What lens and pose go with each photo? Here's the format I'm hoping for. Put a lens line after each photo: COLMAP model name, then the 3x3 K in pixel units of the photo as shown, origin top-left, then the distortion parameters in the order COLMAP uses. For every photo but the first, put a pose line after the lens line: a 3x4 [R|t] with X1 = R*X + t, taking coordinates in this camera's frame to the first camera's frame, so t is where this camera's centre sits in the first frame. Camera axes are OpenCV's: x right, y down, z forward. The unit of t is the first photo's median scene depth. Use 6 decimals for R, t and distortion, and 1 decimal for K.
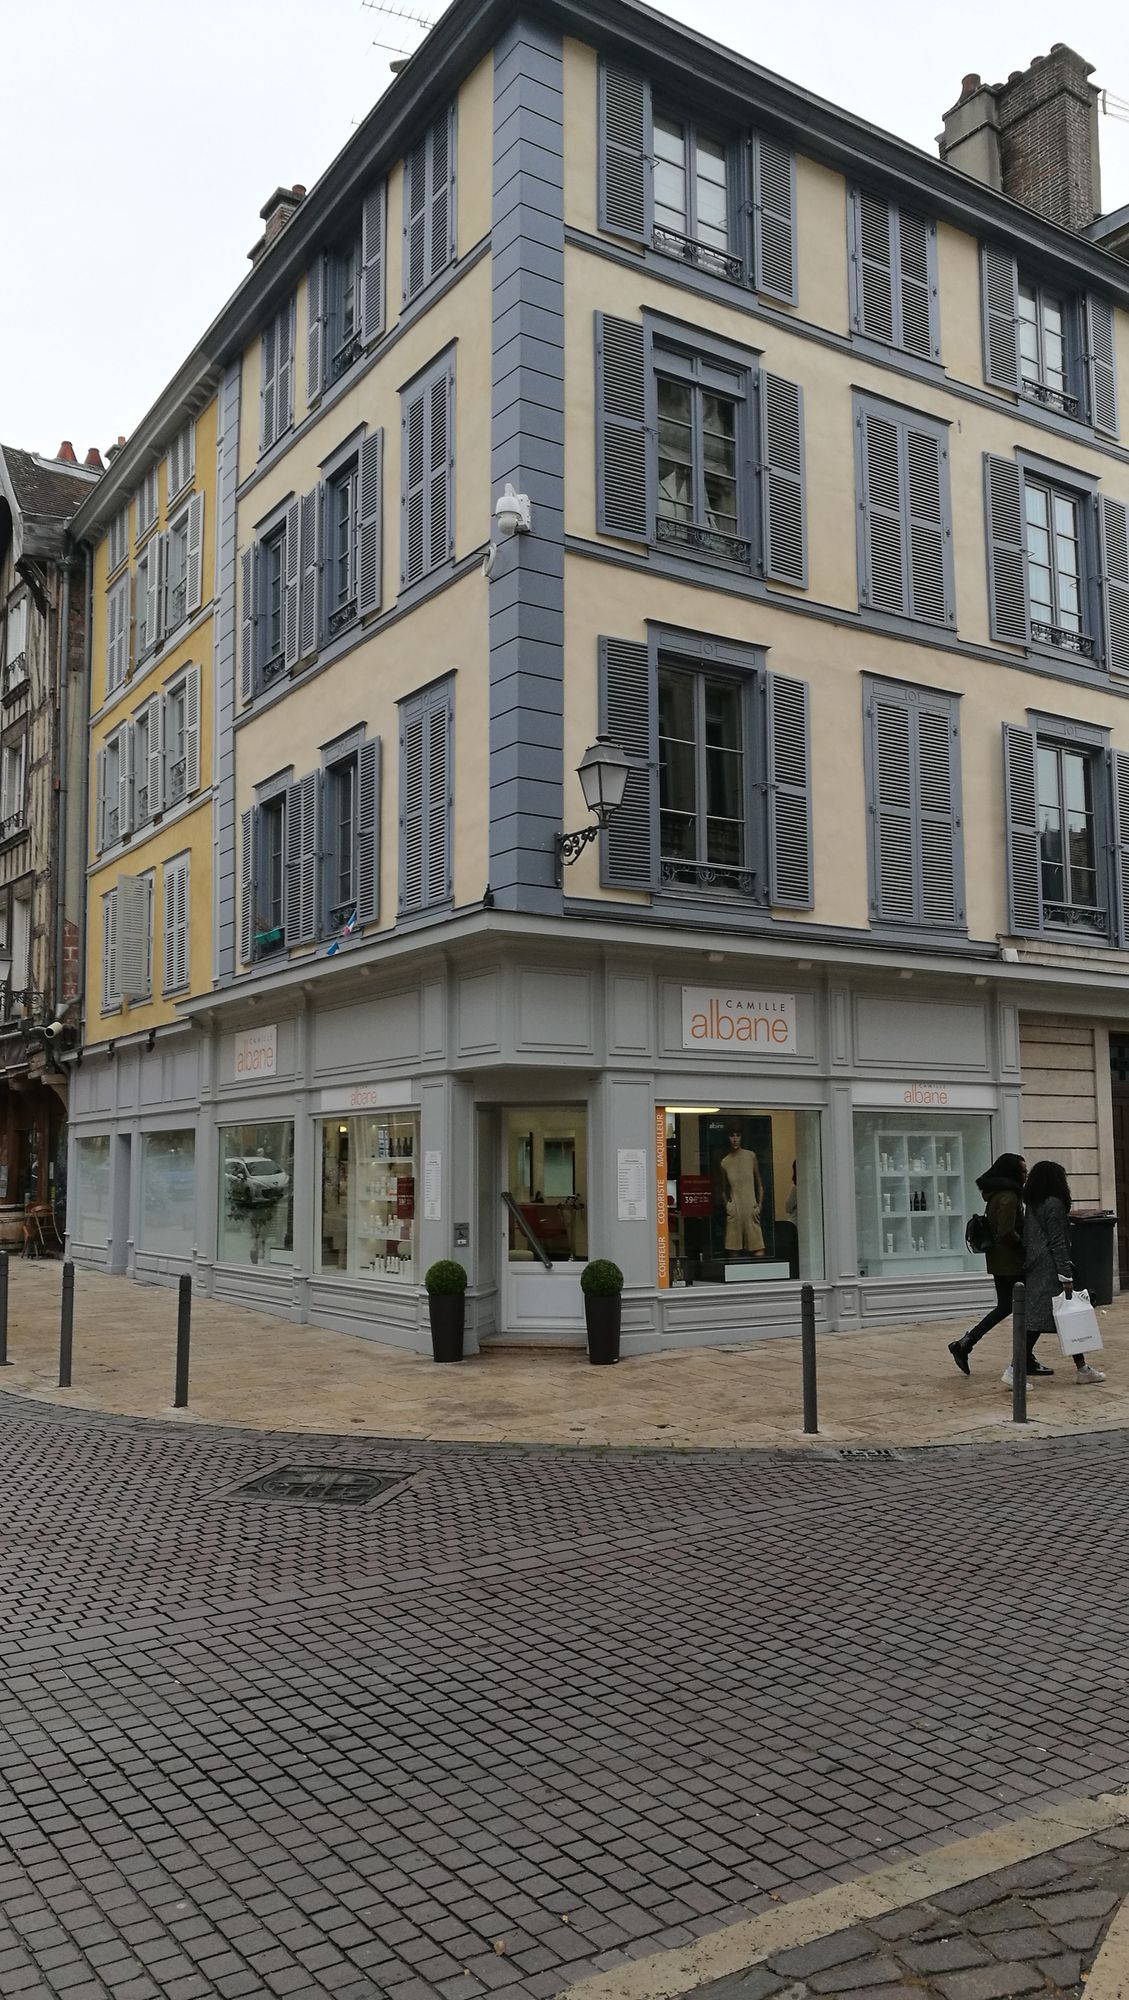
lens RADIAL K [[1504.5, 0, 564.4], [0, 1504.5, 998.1], [0, 0, 1]] dist [0.009672, -0.001264]
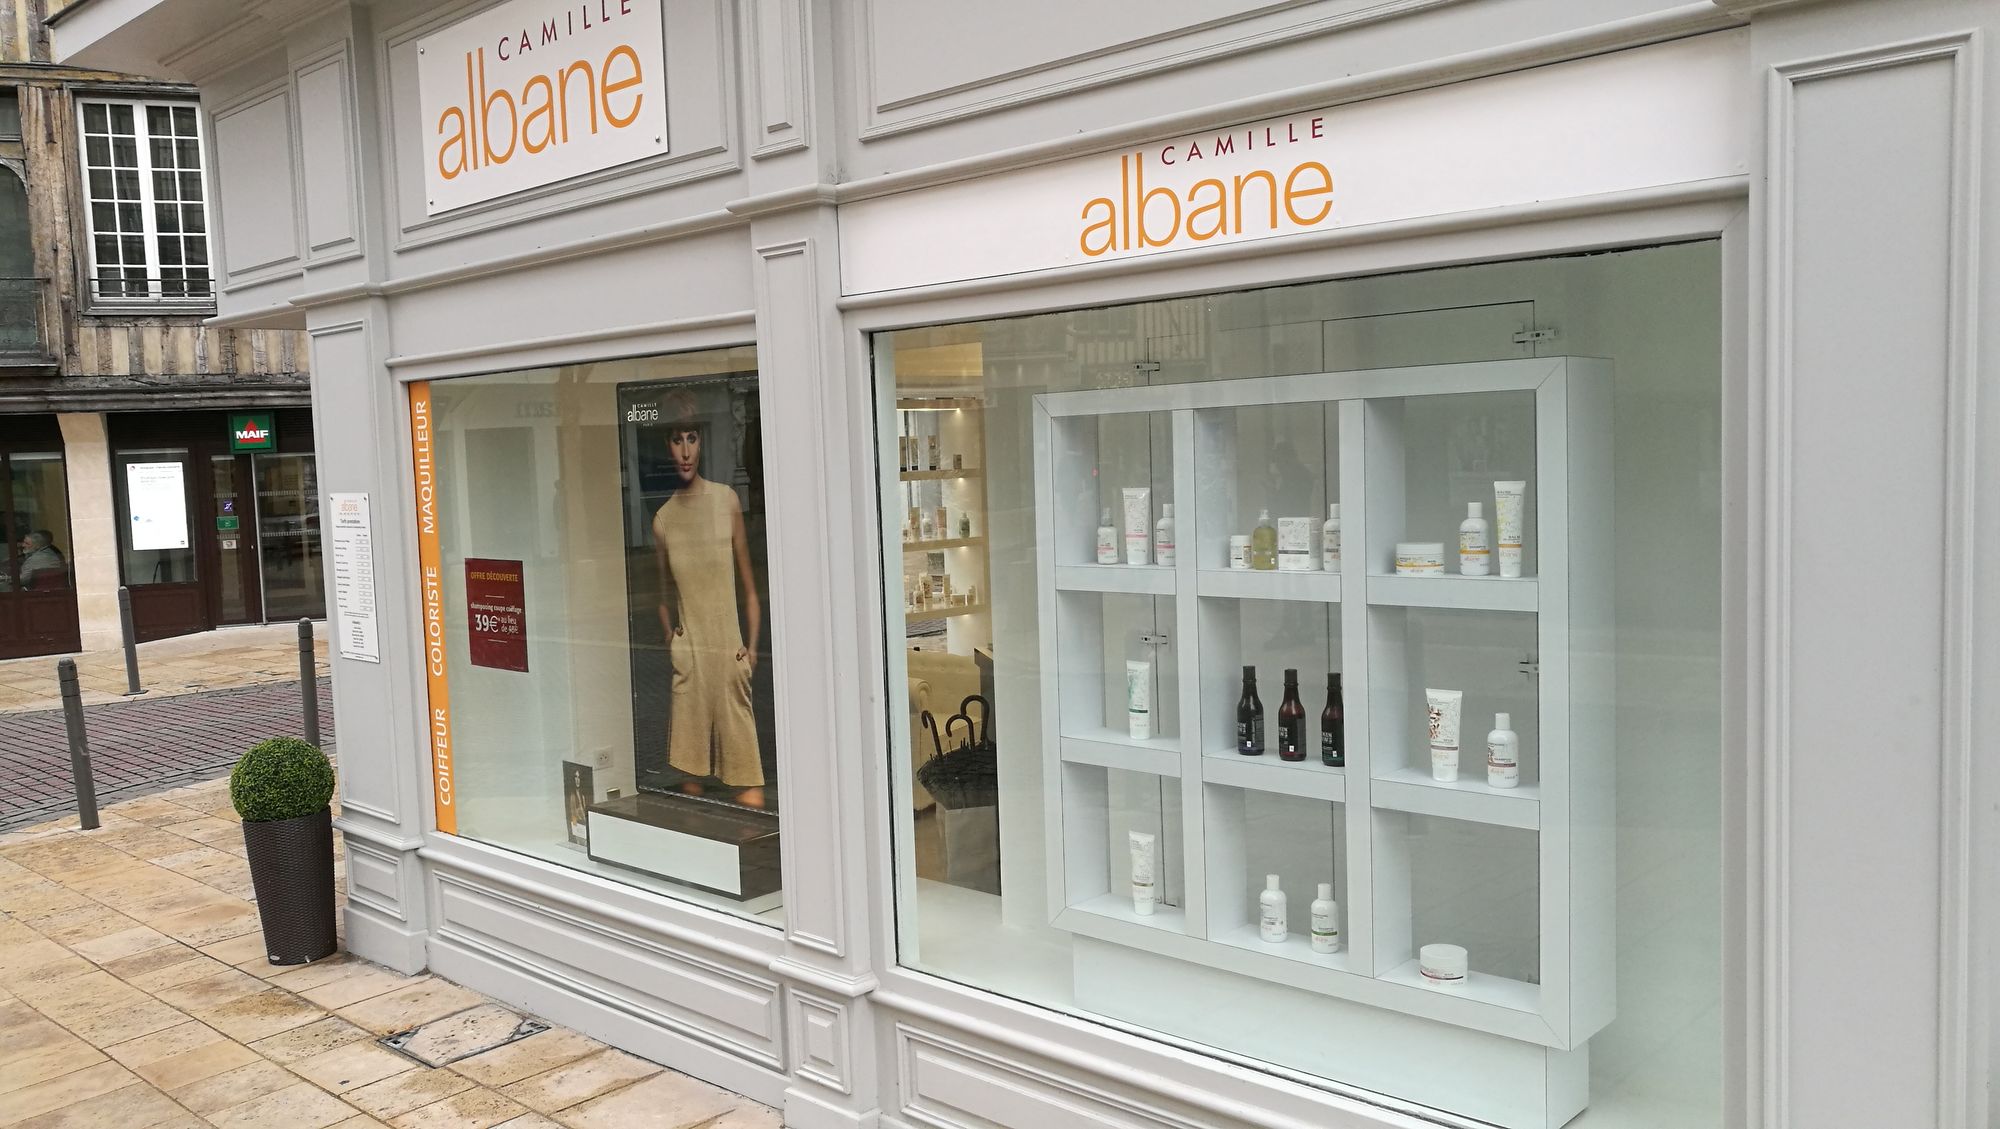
lens RADIAL K [[1504.5, 0, 1002.9], [0, 1504.5, 577.0], [0, 0, 1]] dist [0.009672, -0.001264]
pose [[0.272982, 0.073165, -0.959233, 0.453280], [0.138158, 0.983786, 0.114355, 0.092633], [0.952047, -0.163742, 0.258448, 0.974793]]
